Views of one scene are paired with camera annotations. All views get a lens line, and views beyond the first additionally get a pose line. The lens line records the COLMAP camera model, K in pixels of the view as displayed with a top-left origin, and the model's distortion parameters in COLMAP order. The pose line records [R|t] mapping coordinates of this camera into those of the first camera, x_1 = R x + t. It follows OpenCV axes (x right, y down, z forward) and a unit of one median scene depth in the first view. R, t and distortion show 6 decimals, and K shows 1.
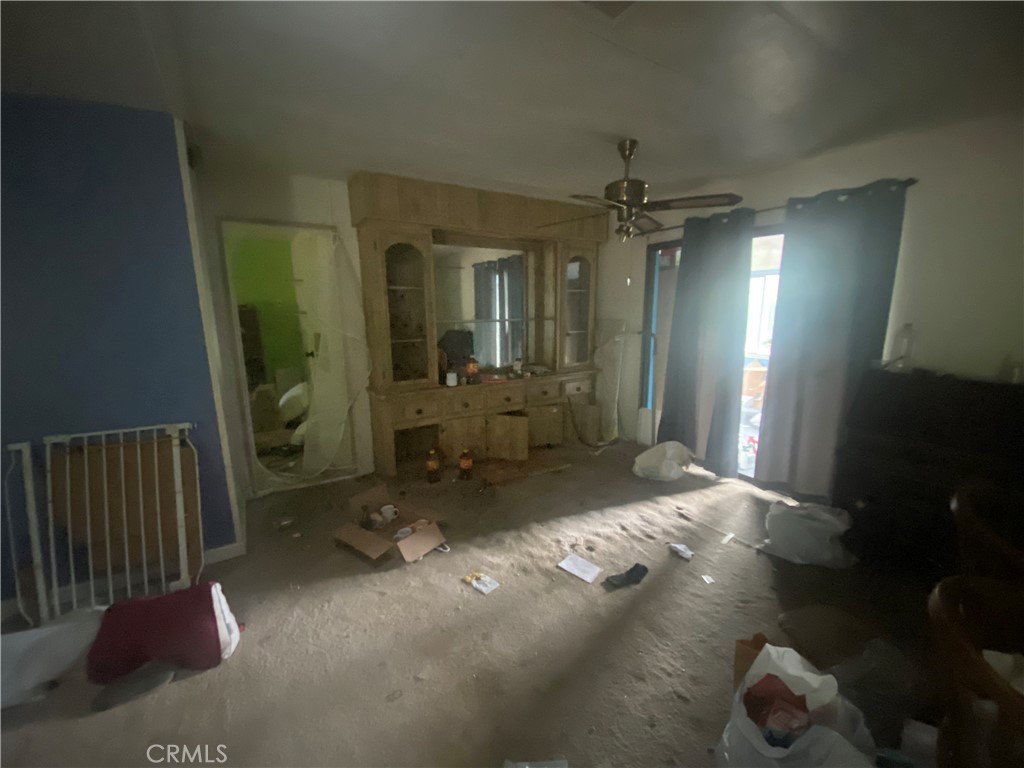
lens RADIAL K [[413.2, 0, 510.1], [0, 413.2, 379.7], [0, 0, 1]] dist [0.000074, -0.011324]
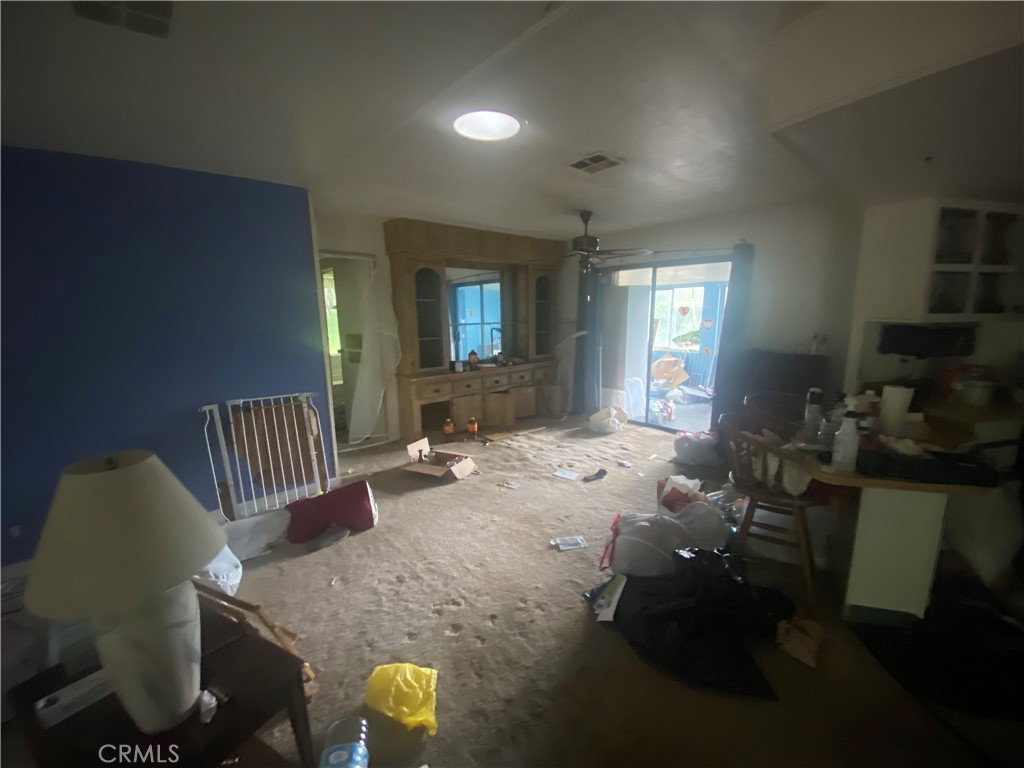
lens RADIAL K [[402.1, 0, 512.0], [0, 402.1, 384.0], [0, 0, 1]] dist [0.014515, -0.022980]
pose [[0.986485, -0.031907, 0.160717, -0.268812], [0.032041, 0.999485, 0.001762, 0.084767], [-0.160690, 0.003412, 0.986999, -0.494940]]
